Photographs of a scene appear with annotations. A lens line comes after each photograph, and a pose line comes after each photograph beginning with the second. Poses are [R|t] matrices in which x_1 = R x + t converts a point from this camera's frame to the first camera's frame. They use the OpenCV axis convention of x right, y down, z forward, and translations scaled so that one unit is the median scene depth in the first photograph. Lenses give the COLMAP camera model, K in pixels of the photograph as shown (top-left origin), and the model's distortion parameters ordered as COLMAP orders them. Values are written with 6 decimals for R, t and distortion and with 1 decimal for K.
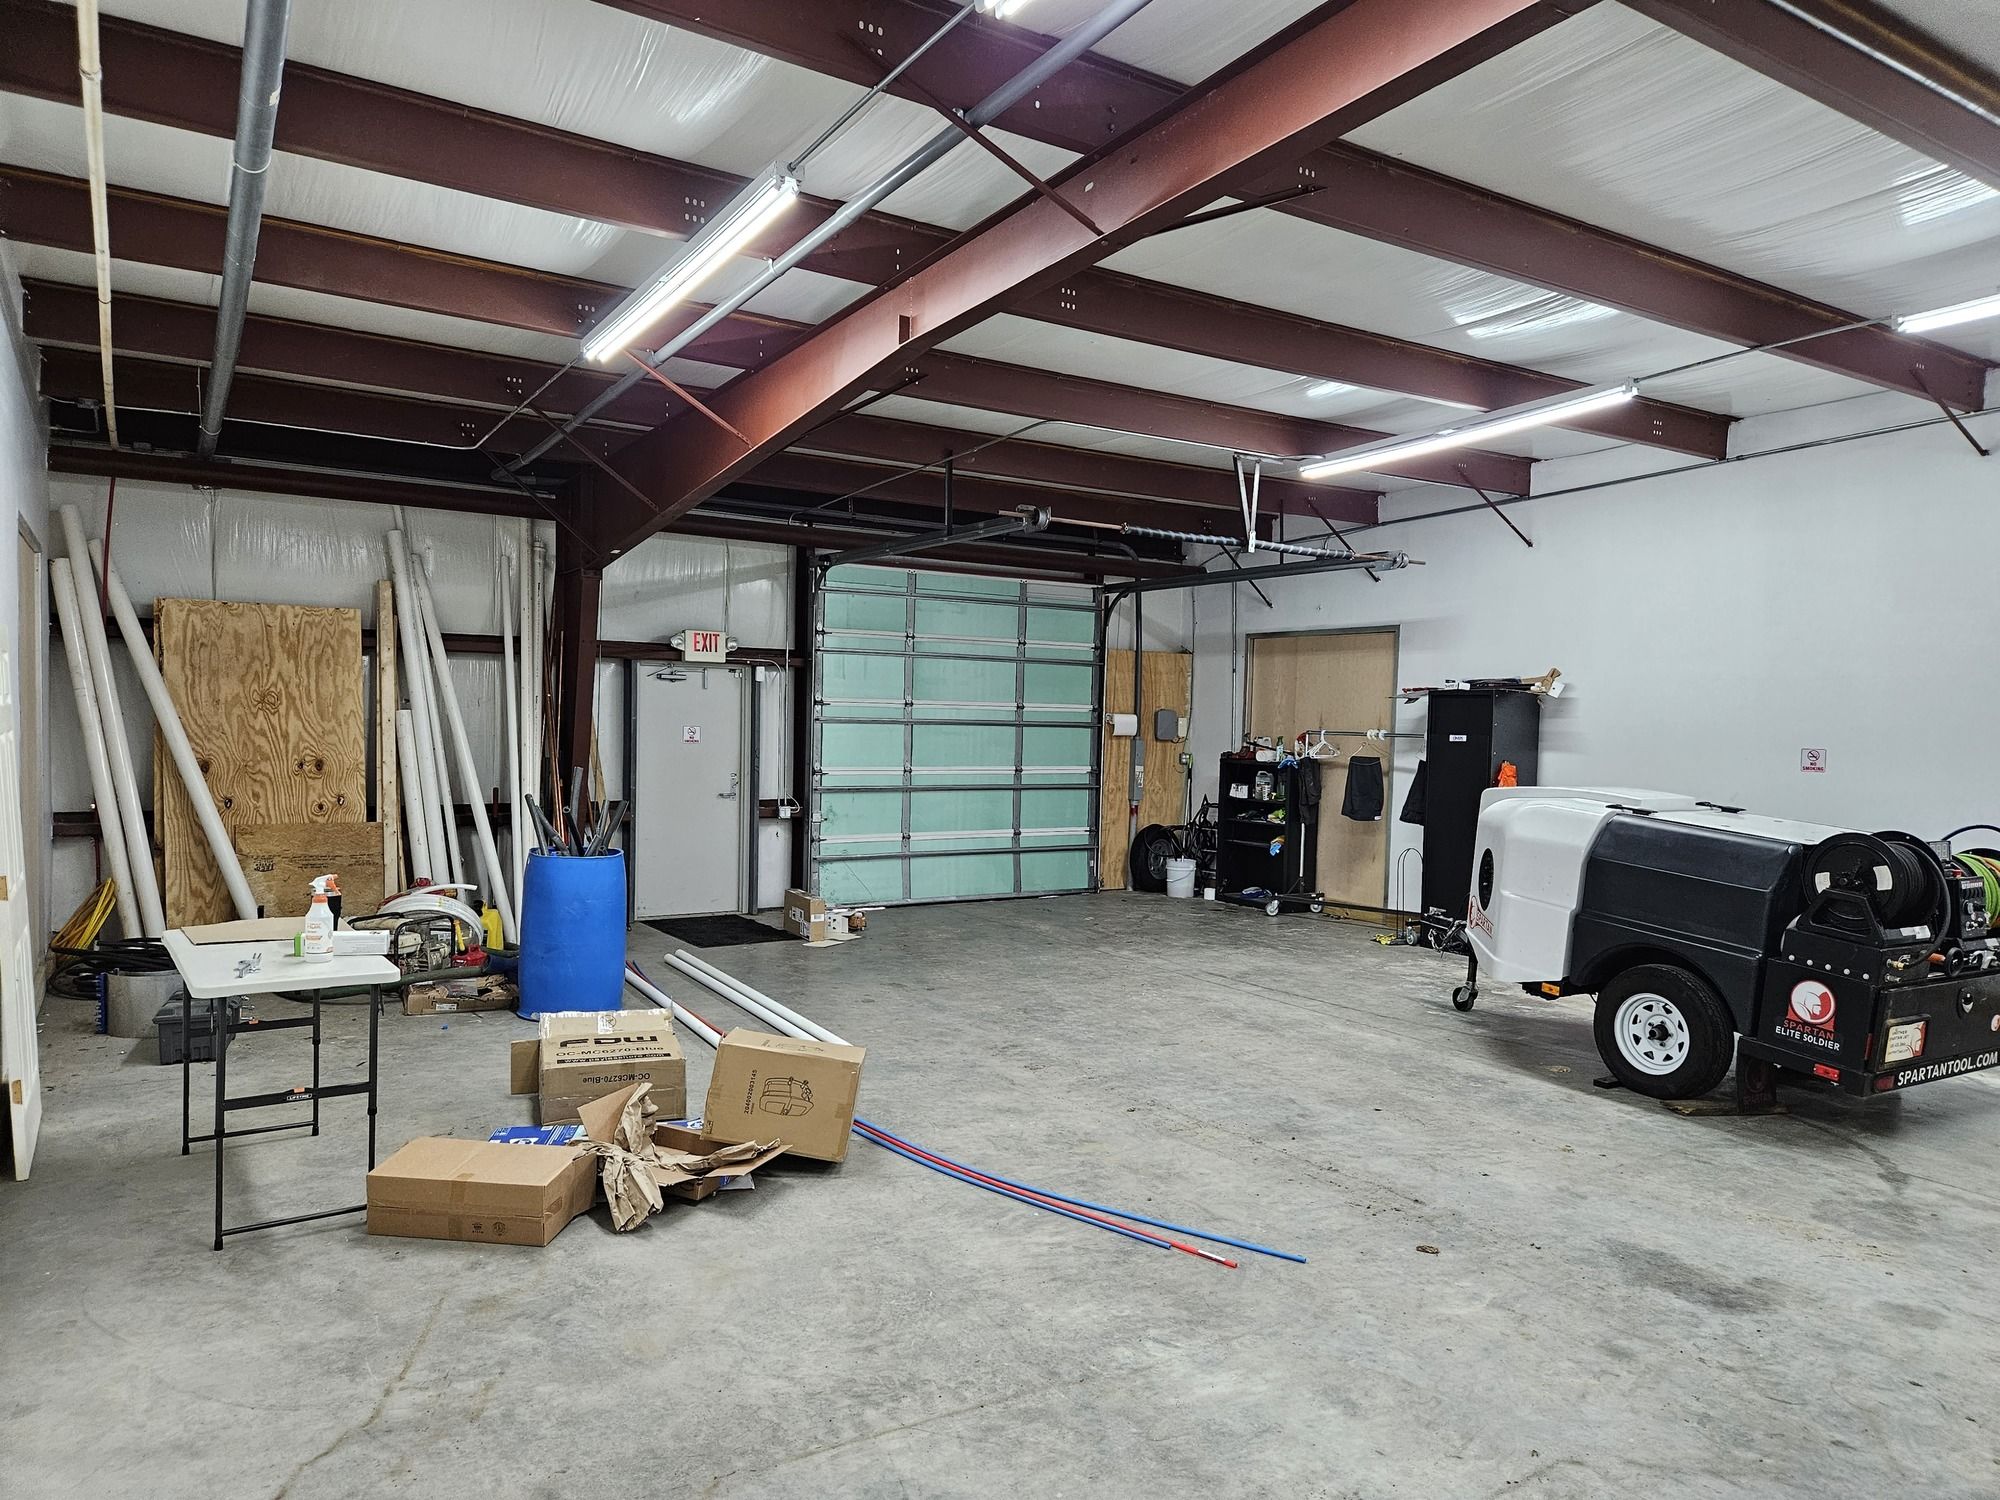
lens RADIAL K [[1330.6, 0, 1001.4], [0, 1330.6, 768.9], [0, 0, 1]] dist [0.071915, -0.052590]
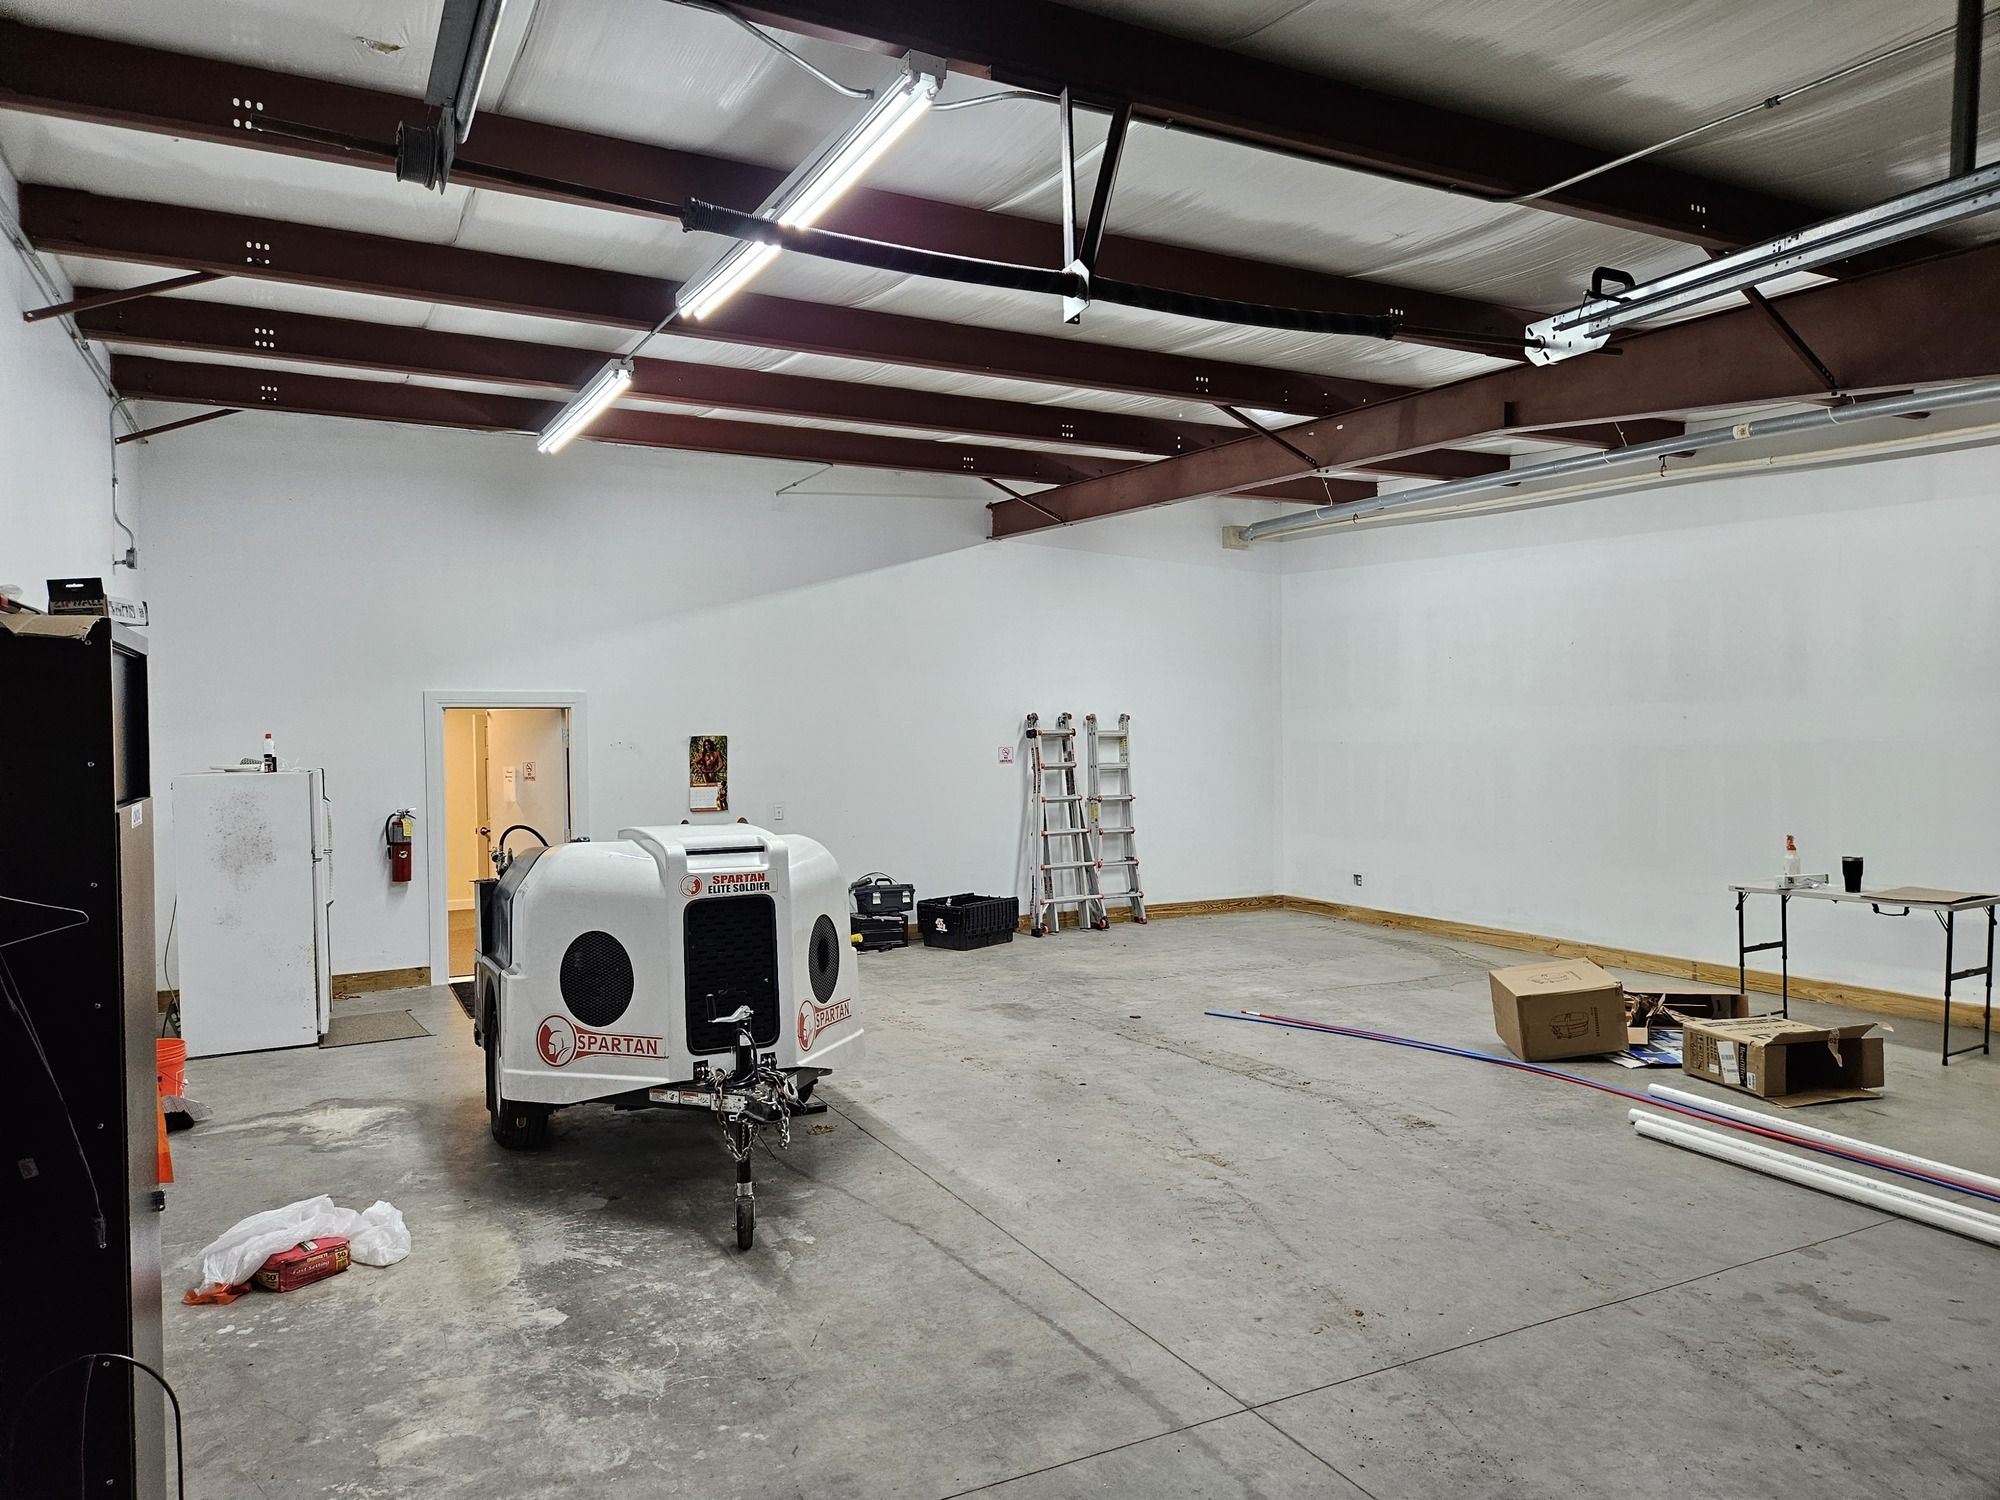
lens RADIAL K [[1330.6, 0, 998.3], [0, 1330.6, 749.8], [0, 0, 1]] dist [0.071915, -0.052590]
pose [[-0.996653, -0.016317, 0.080109, 0.173864], [-0.011752, 0.998297, 0.057135, -0.055694], [-0.080905, 0.056002, -0.995147, 1.367187]]
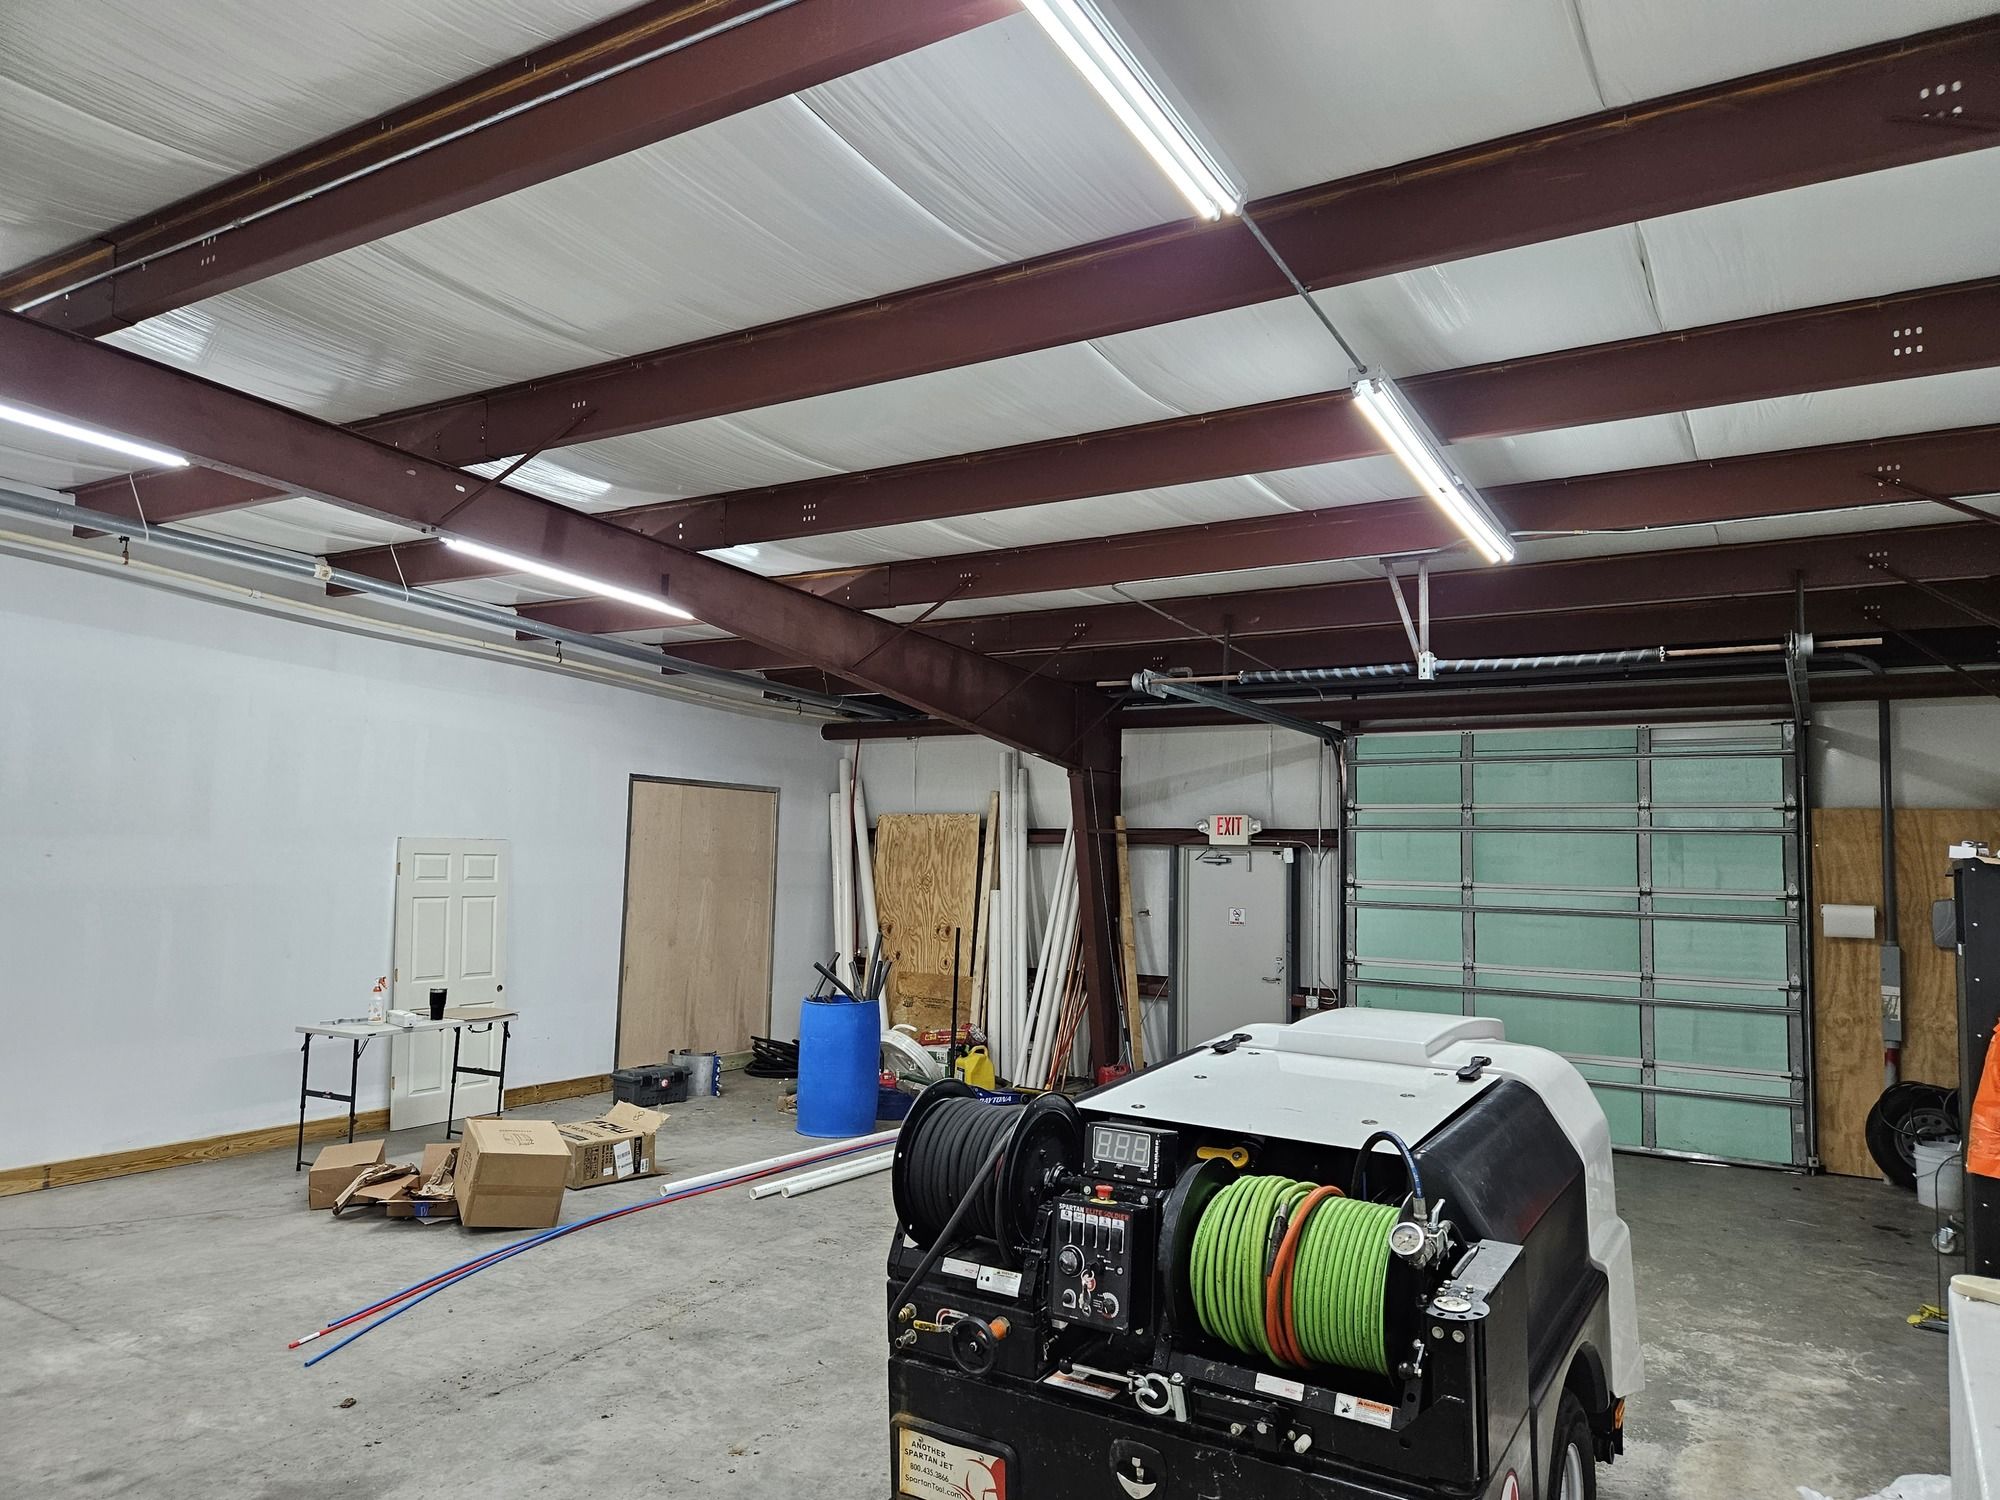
lens RADIAL K [[1330.6, 0, 990.8], [0, 1330.6, 757.5], [0, 0, 1]] dist [0.071915, -0.052590]
pose [[0.444417, -0.086964, -0.891589, 0.726246], [-0.049625, 0.991359, -0.121432, -0.015530], [0.894444, 0.098211, 0.436261, 0.451661]]
